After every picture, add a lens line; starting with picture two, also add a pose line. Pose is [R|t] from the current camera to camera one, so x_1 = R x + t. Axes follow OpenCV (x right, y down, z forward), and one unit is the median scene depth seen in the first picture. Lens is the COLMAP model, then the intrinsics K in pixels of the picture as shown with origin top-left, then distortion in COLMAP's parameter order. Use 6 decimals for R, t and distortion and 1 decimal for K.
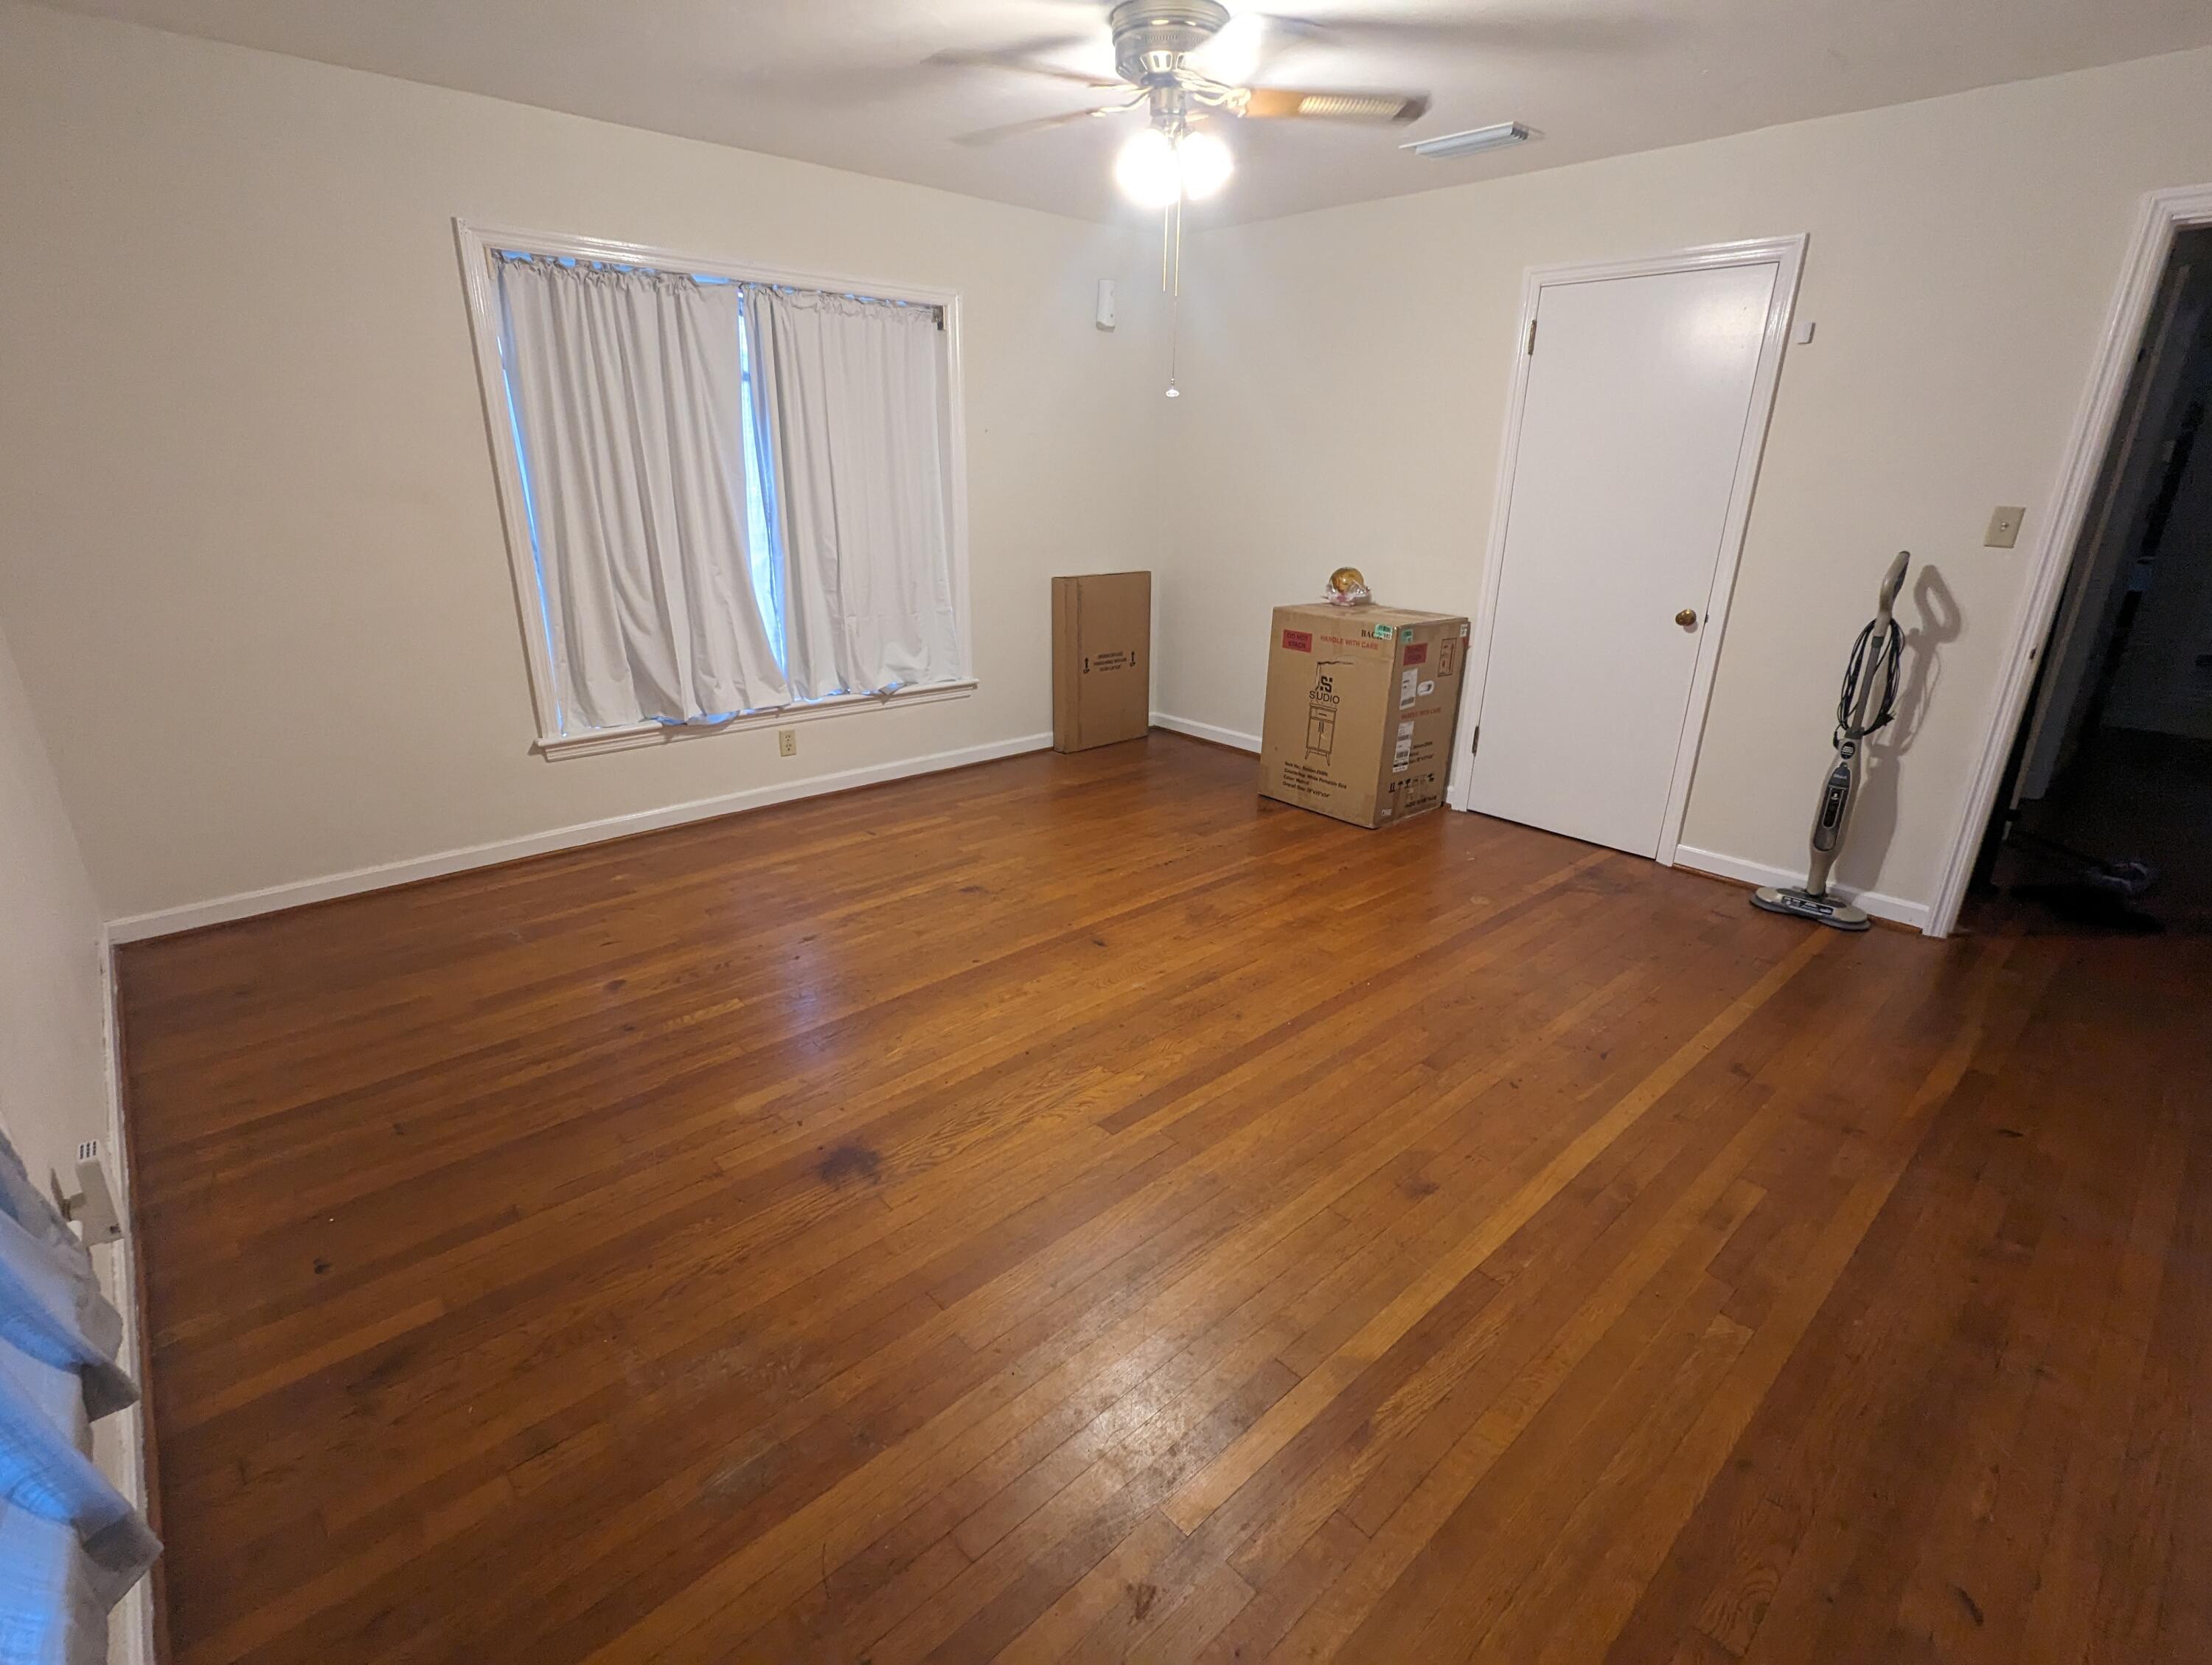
lens RADIAL K [[1056.6, 0, 1111.1], [0, 1056.6, 837.1], [0, 0, 1]] dist [0.001839, -0.002524]
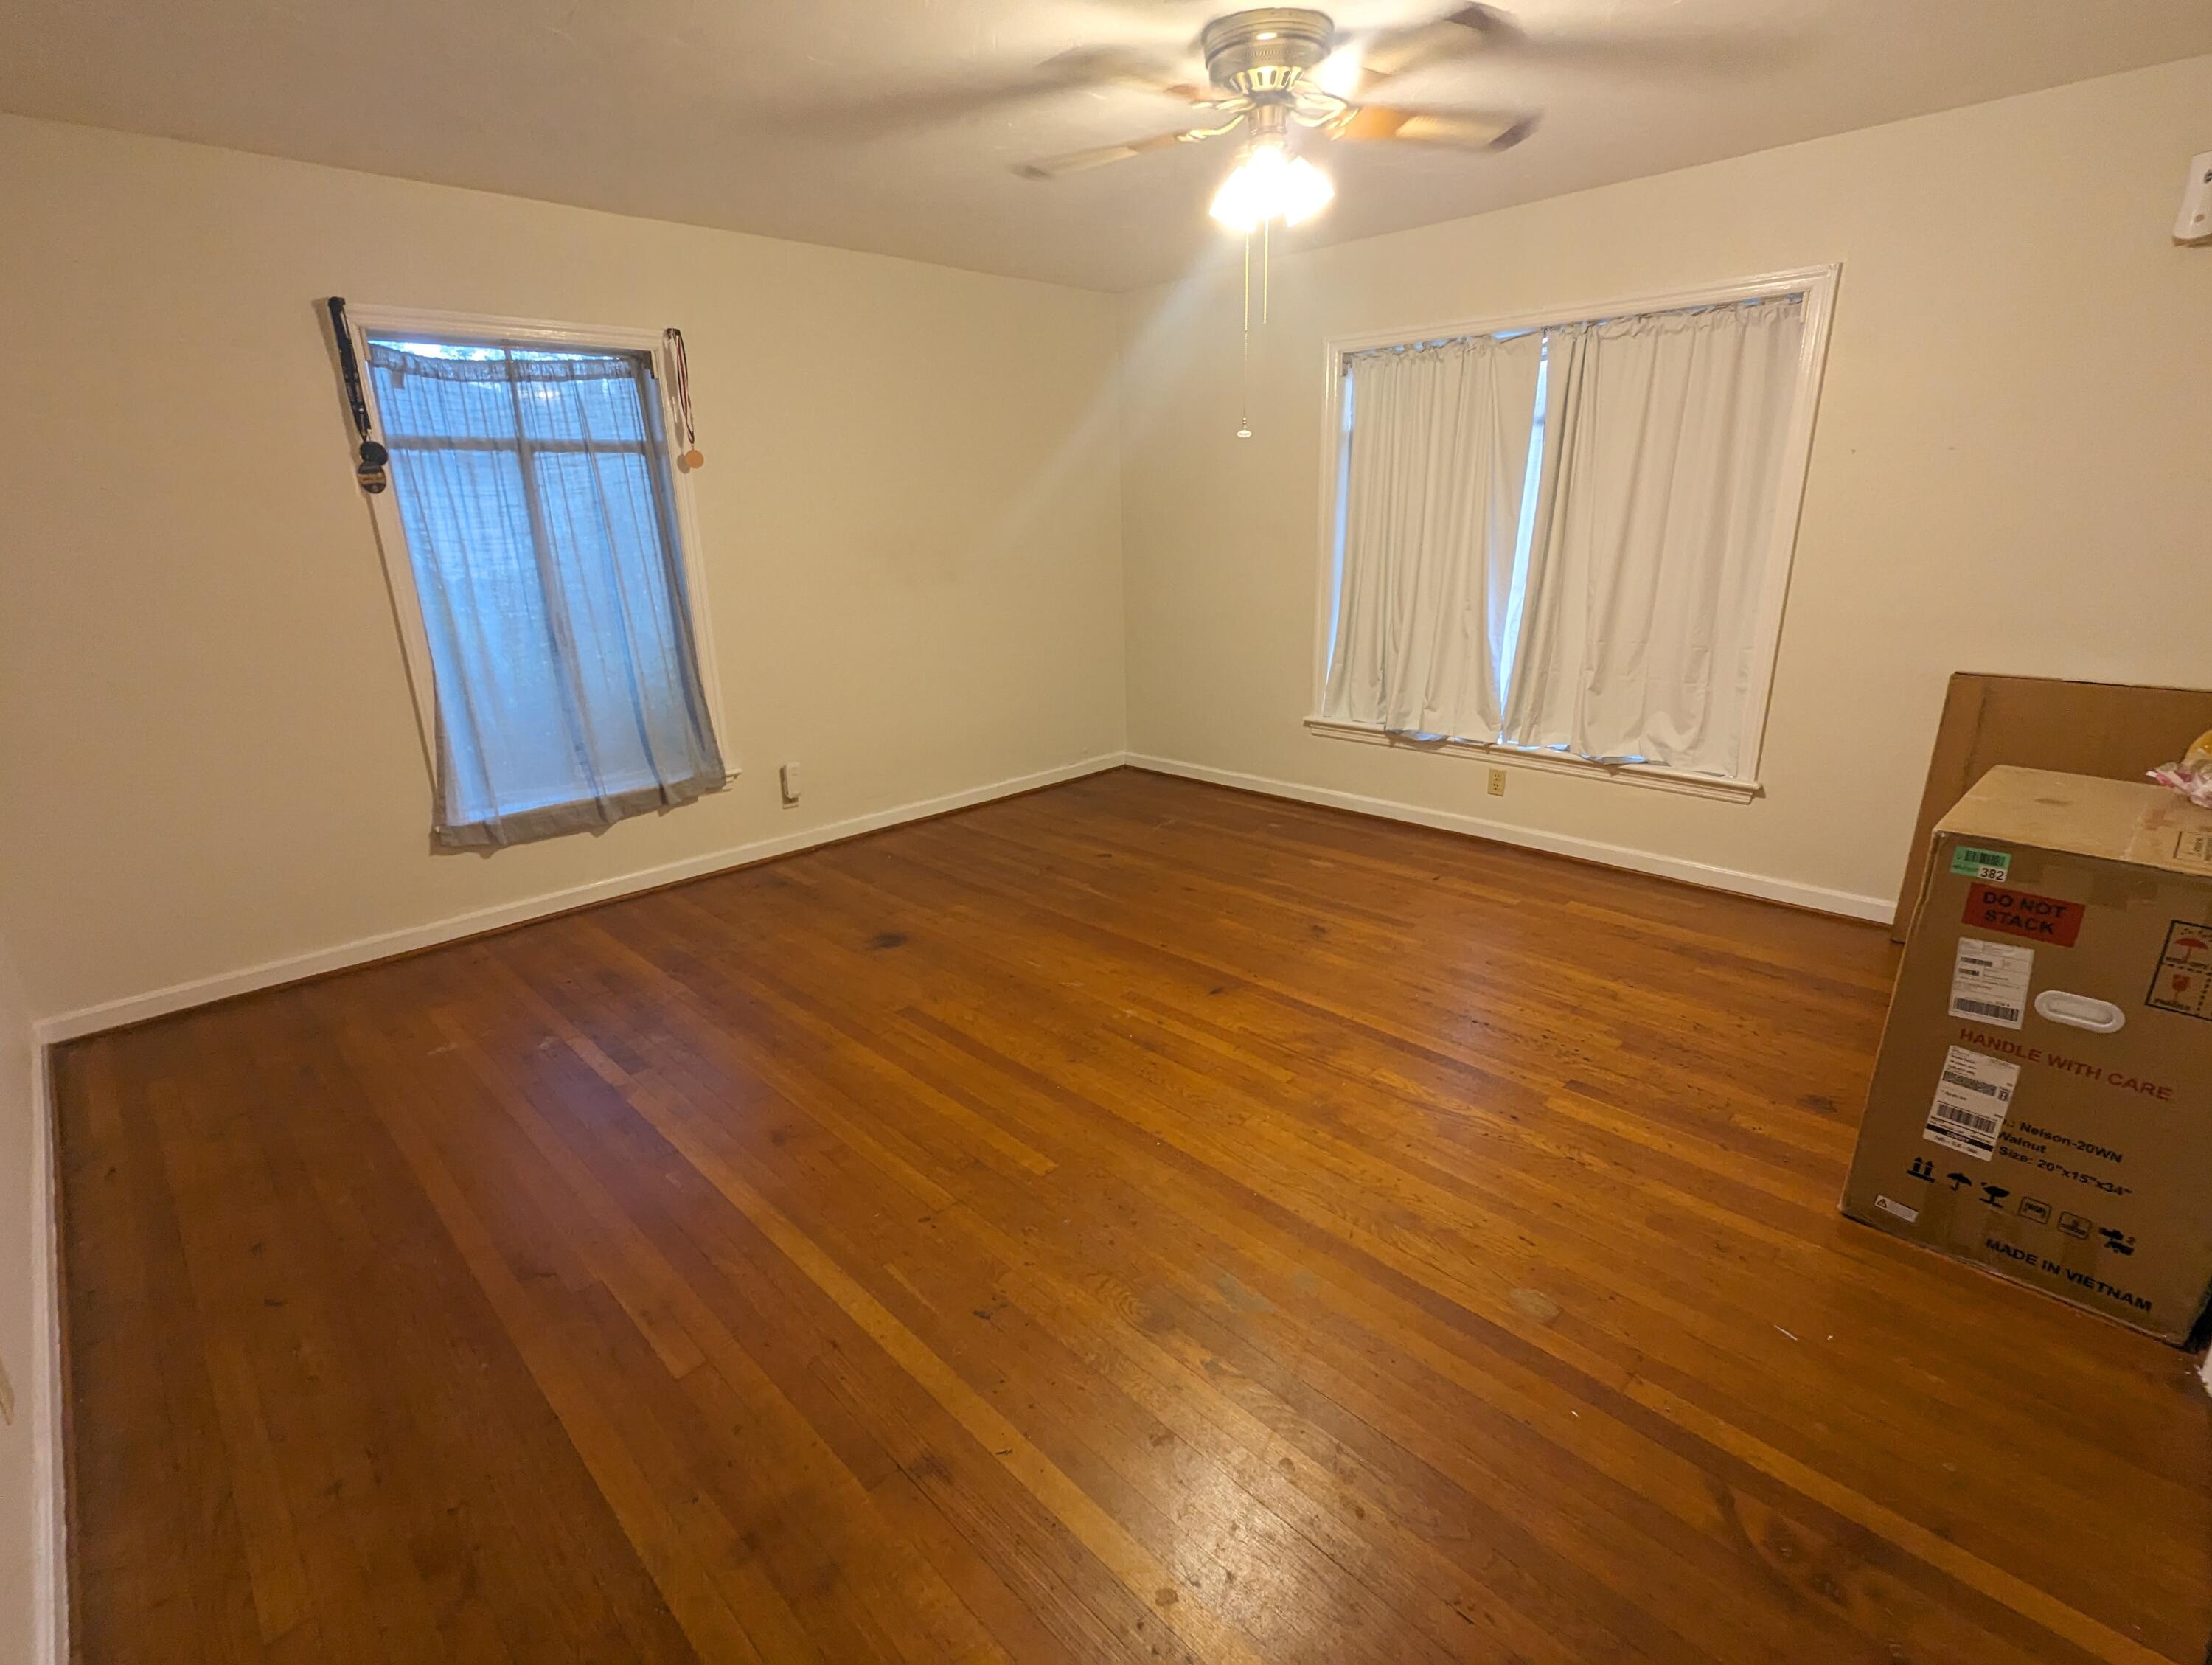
lens RADIAL K [[1056.6, 0, 1111.1], [0, 1056.6, 837.1], [0, 0, 1]] dist [0.001839, -0.002524]
pose [[0.033392, 0.285569, -0.957776, 0.681958], [-0.312189, 0.913340, 0.261436, -0.197770], [0.949433, 0.290278, 0.119649, 0.574956]]
